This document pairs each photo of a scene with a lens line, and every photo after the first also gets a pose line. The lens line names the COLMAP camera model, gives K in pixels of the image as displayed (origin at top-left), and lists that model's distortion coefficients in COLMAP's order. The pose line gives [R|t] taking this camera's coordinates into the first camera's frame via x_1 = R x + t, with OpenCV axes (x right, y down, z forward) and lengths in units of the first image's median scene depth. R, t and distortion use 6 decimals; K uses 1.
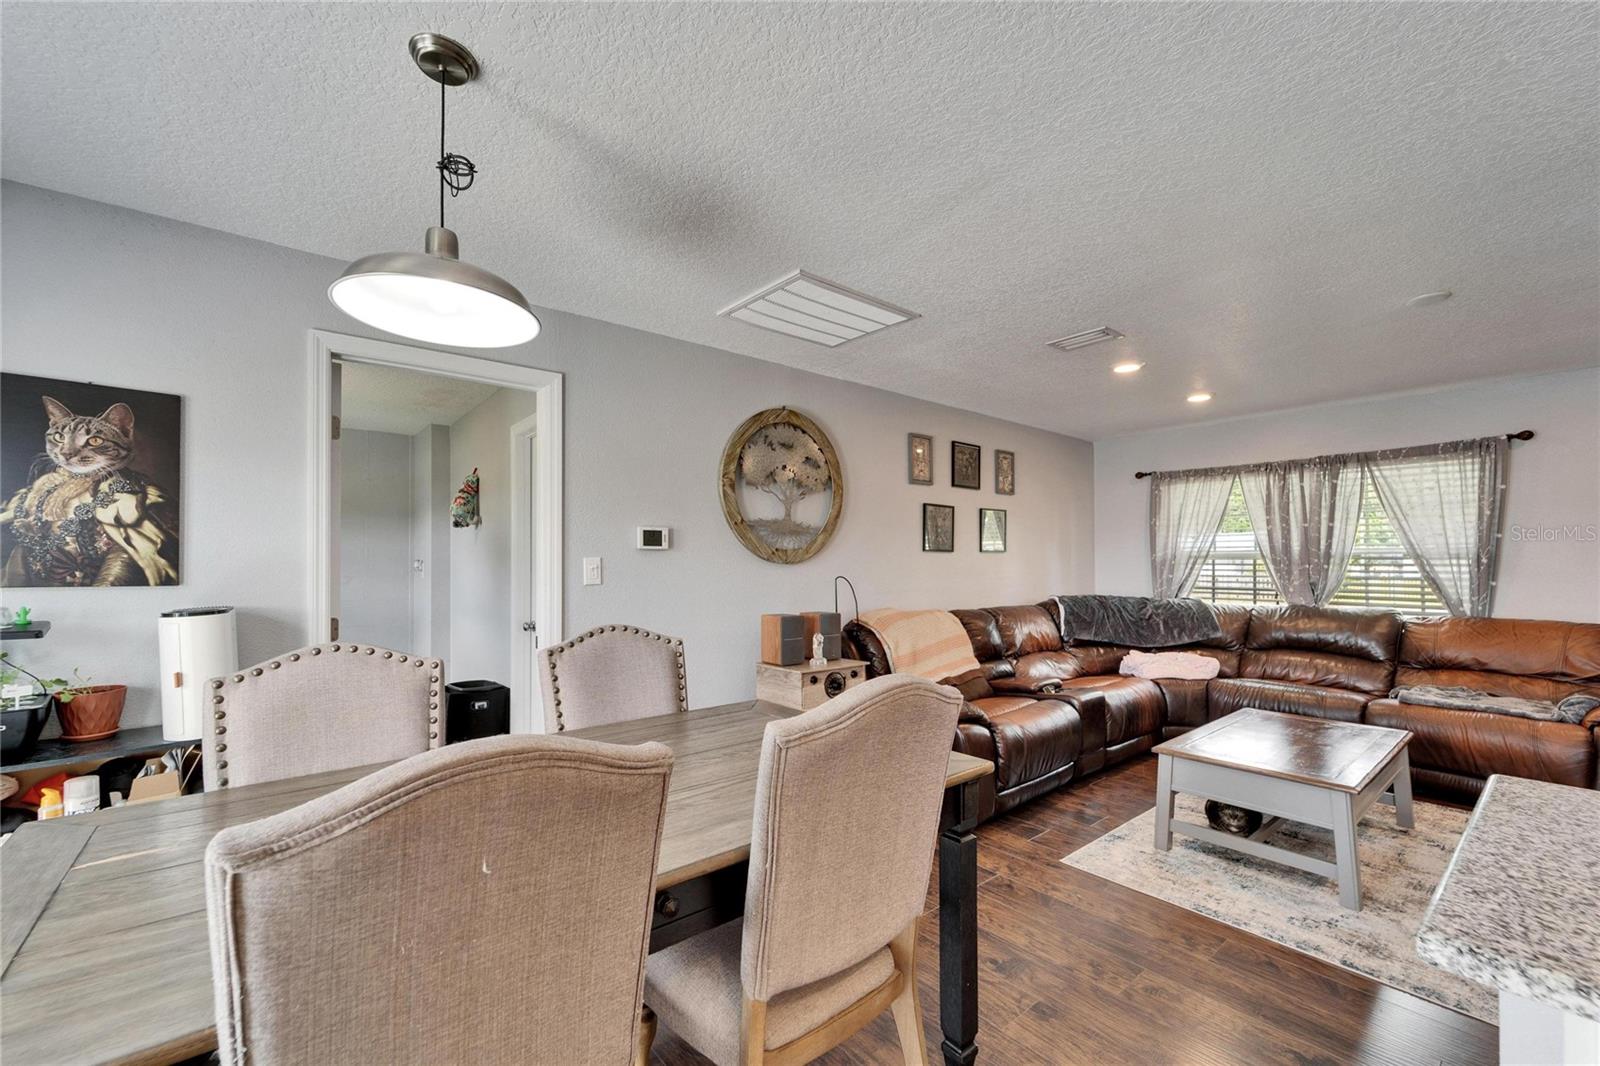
lens RADIAL K [[648.0, 0, 784.4], [0, 648.0, 561.0], [0, 0, 1]] dist [0.001582, -0.000456]
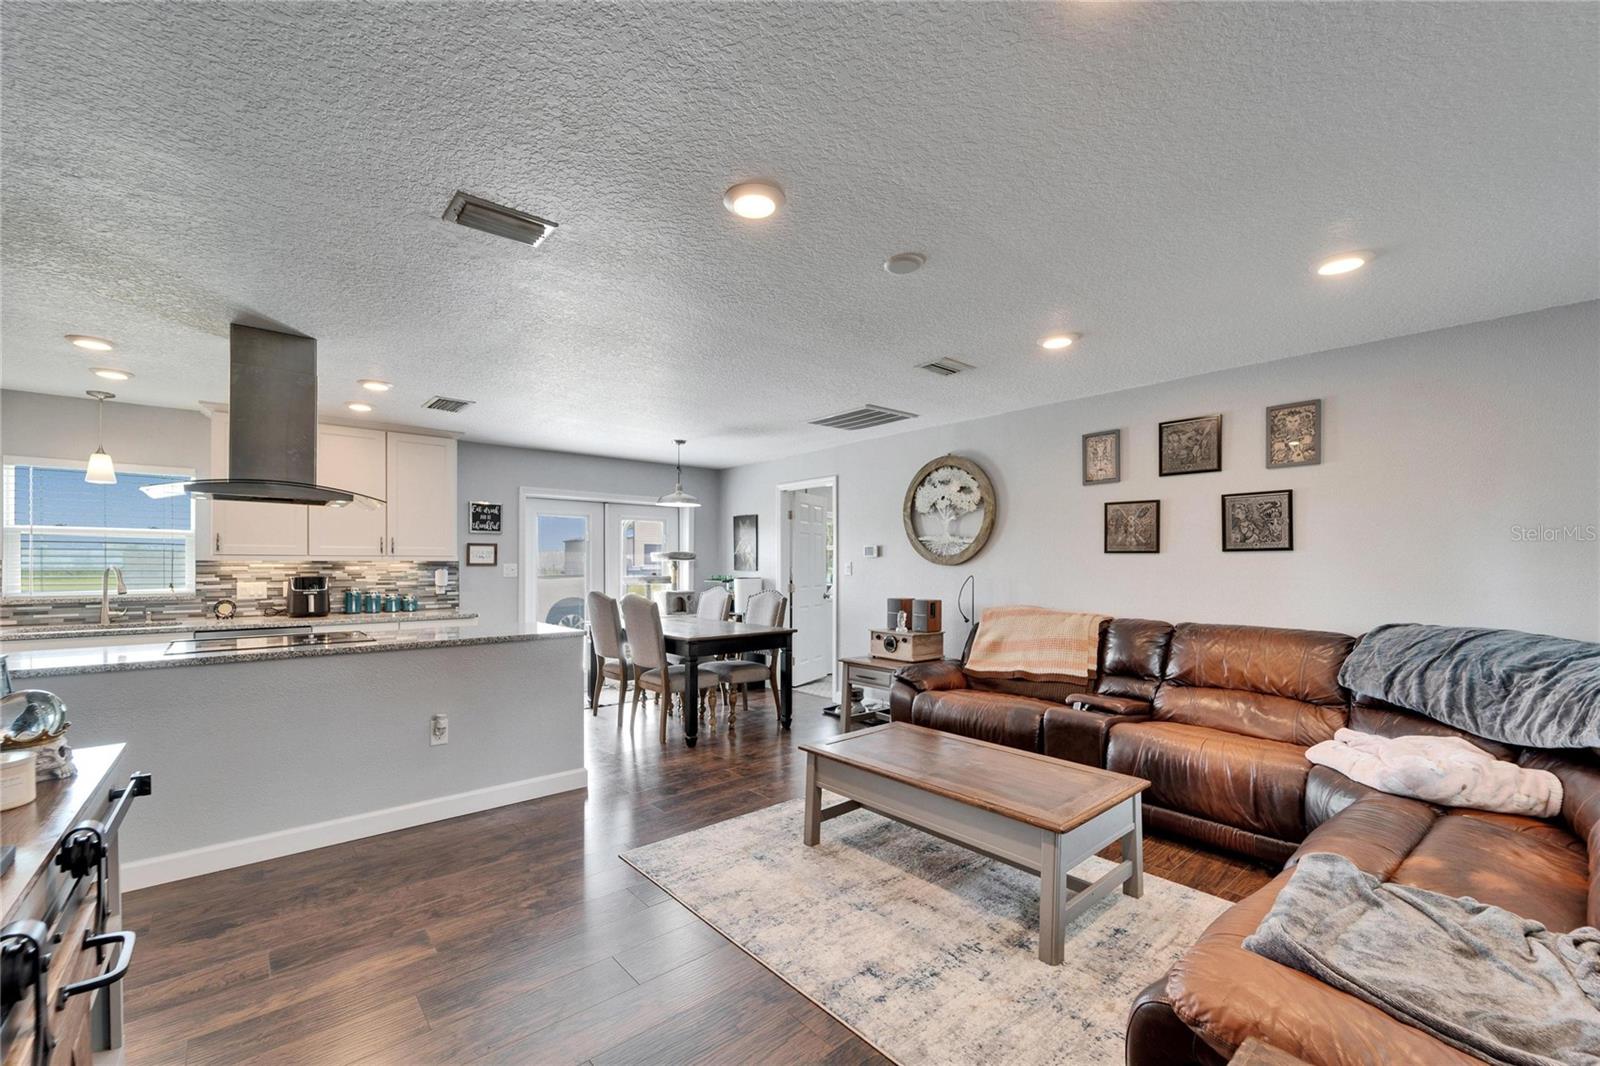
lens RADIAL K [[648.0, 0, 784.4], [0, 648.0, 561.0], [0, 0, 1]] dist [0.001582, -0.000456]
pose [[0.022092, -0.002796, -0.999752, 1.331265], [0.003440, 0.999990, -0.002721, -0.002808], [0.999750, -0.003379, 0.022102, 0.581273]]
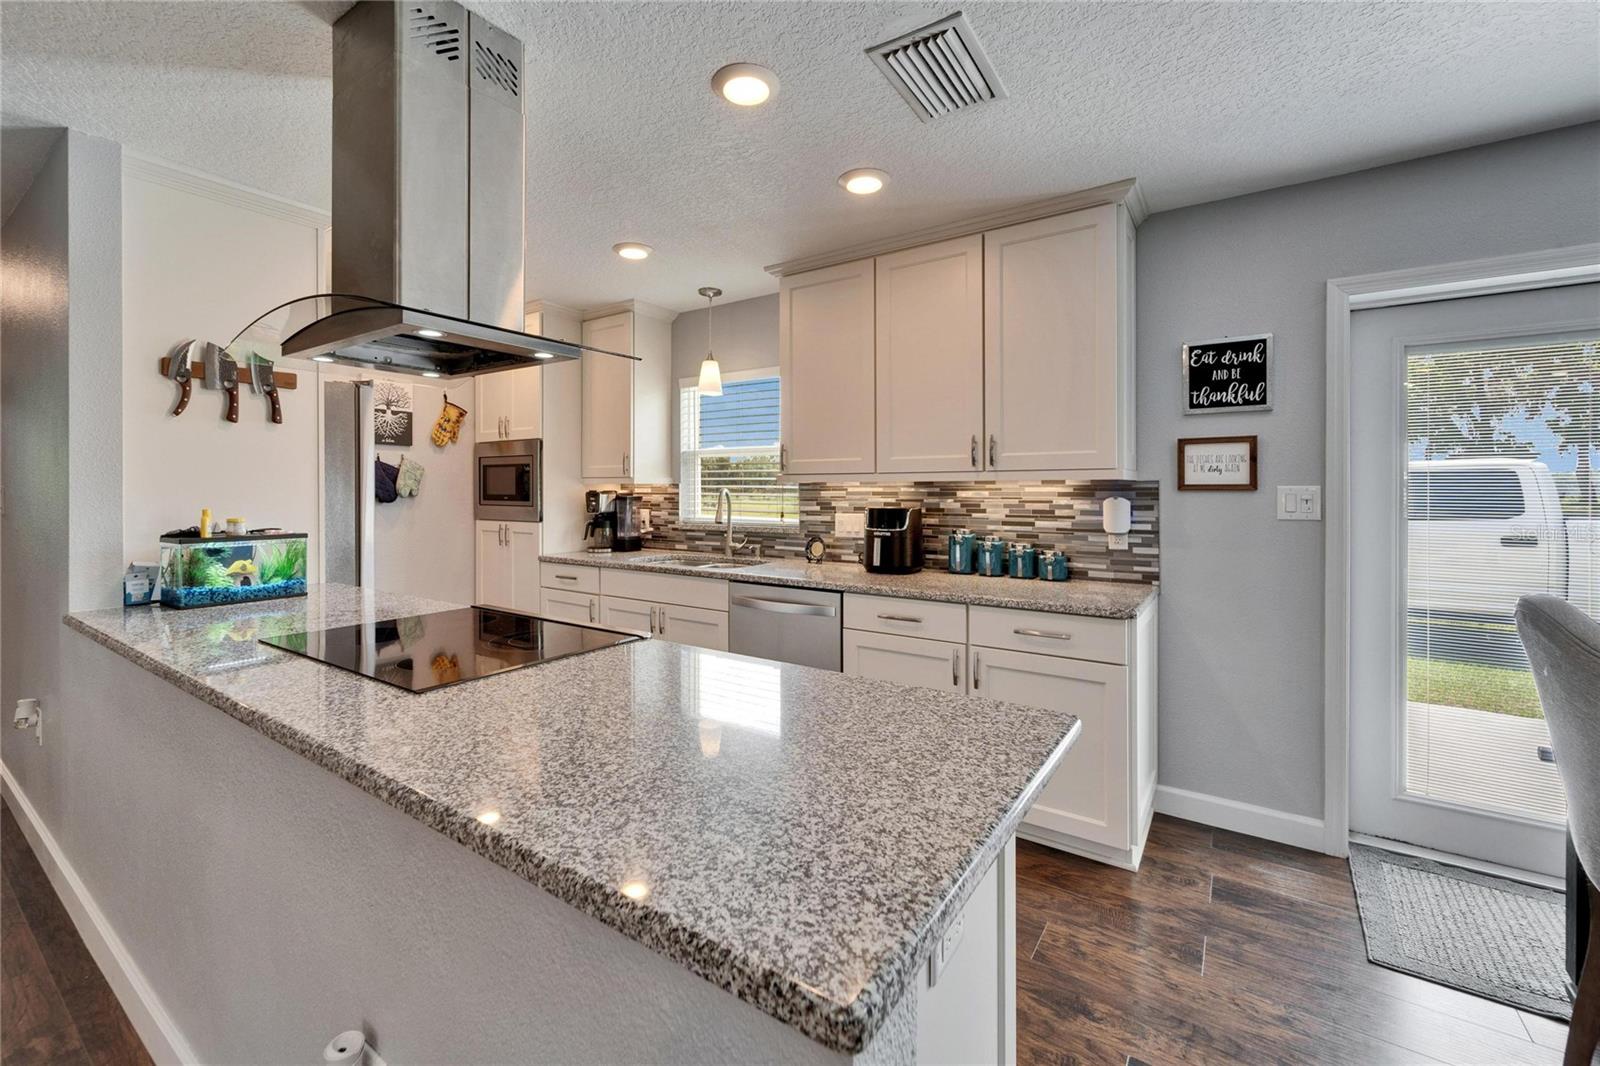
lens RADIAL K [[665.3, 0, 779.8], [0, 665.3, 491.4], [0, 0, 1]] dist [0.000690, -0.000076]
pose [[-0.959989, 0.004547, -0.280001, 0.394804], [0.004751, 0.999989, -0.000049, 0.000927], [0.279997, -0.001377, -0.960000, 0.419113]]
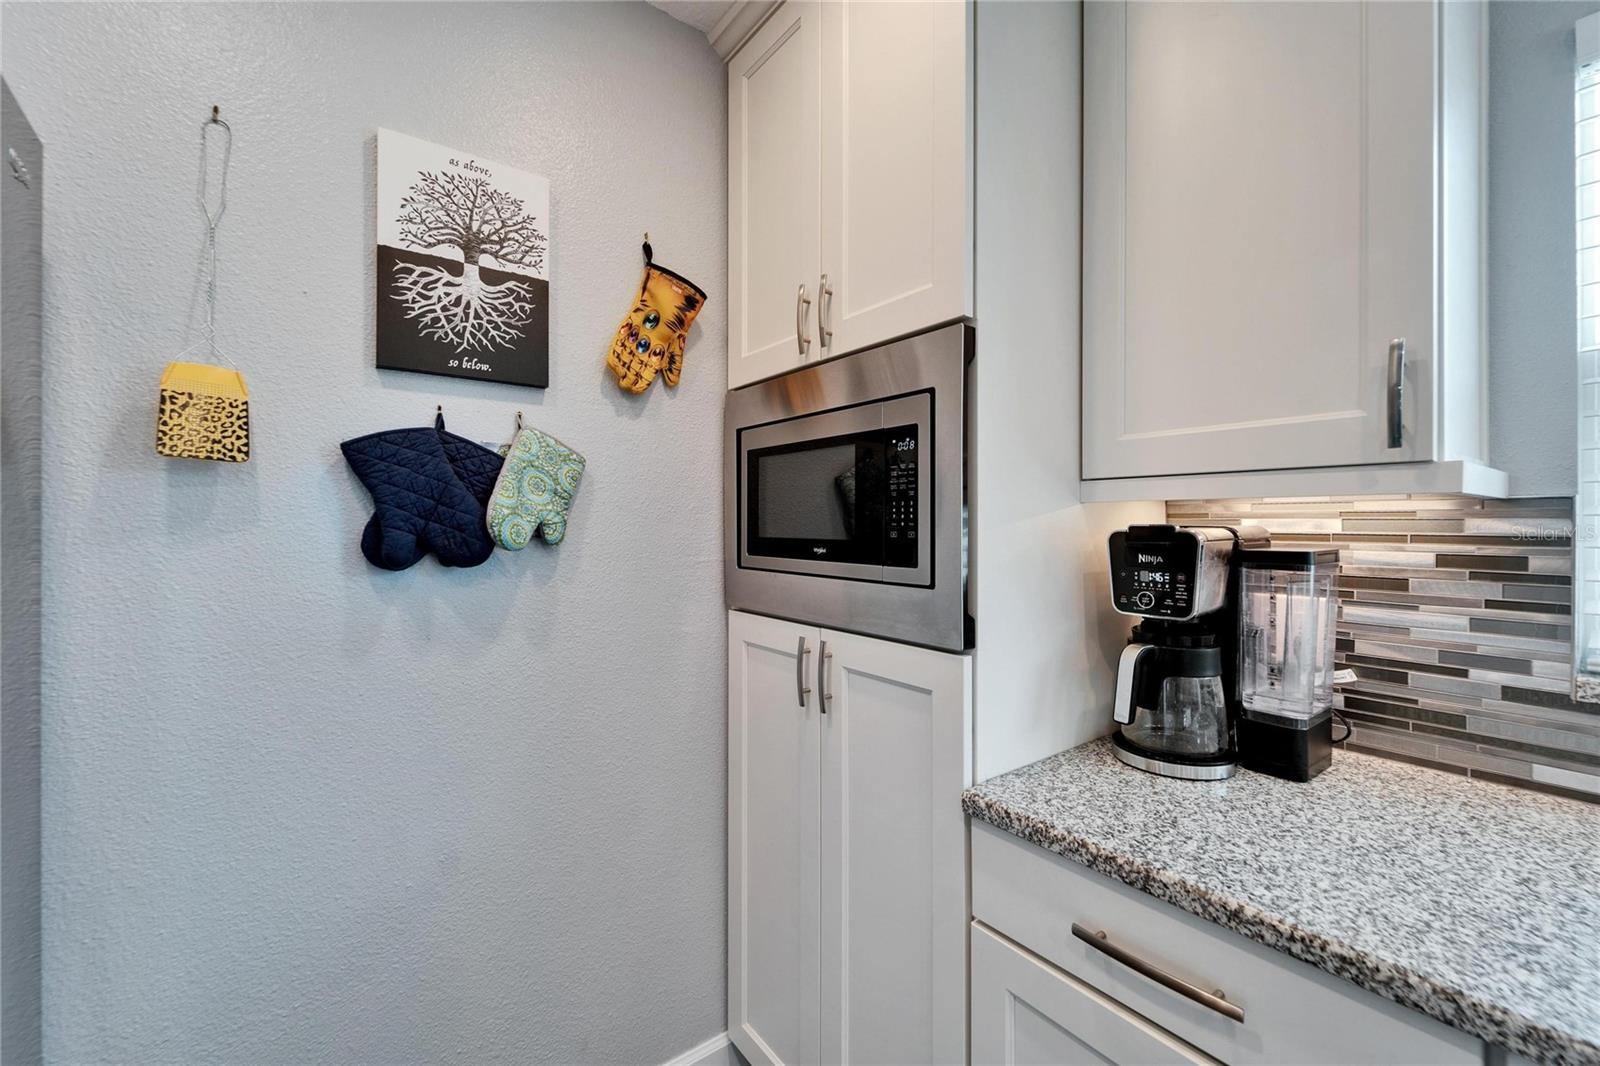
lens RADIAL K [[658.6, 0, 797.1], [0, 658.6, 523.5], [0, 0, 1]] dist [0.000939, 0.000020]
pose [[-0.999335, 0.004404, 0.036194, 0.519157], [0.004222, 0.999978, -0.005102, -0.002430], [-0.036216, -0.004946, -0.999332, -0.419469]]
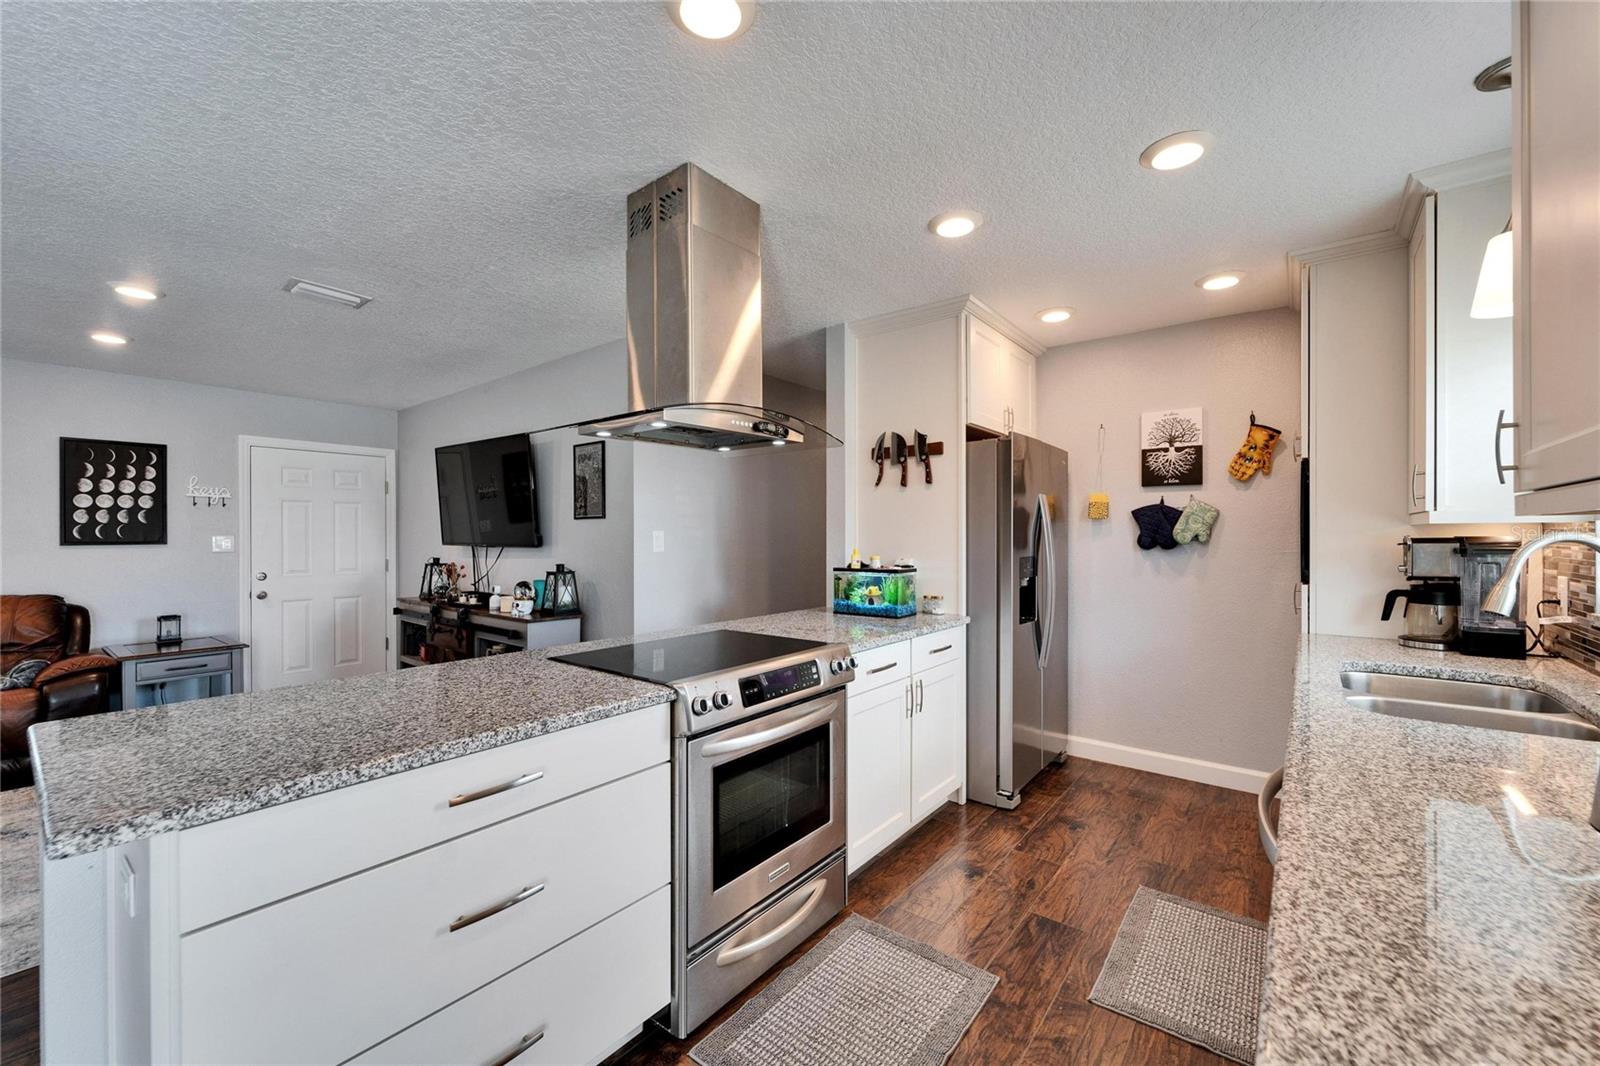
lens RADIAL K [[639.6, 0, 789.1], [0, 639.6, 535.9], [0, 0, 1]] dist [0.001406, -0.000125]
pose [[-0.213383, 0.003310, 0.976963, -0.069863], [-0.000149, 0.999994, -0.003420, -0.000233], [-0.976969, -0.000875, -0.213381, -0.015241]]
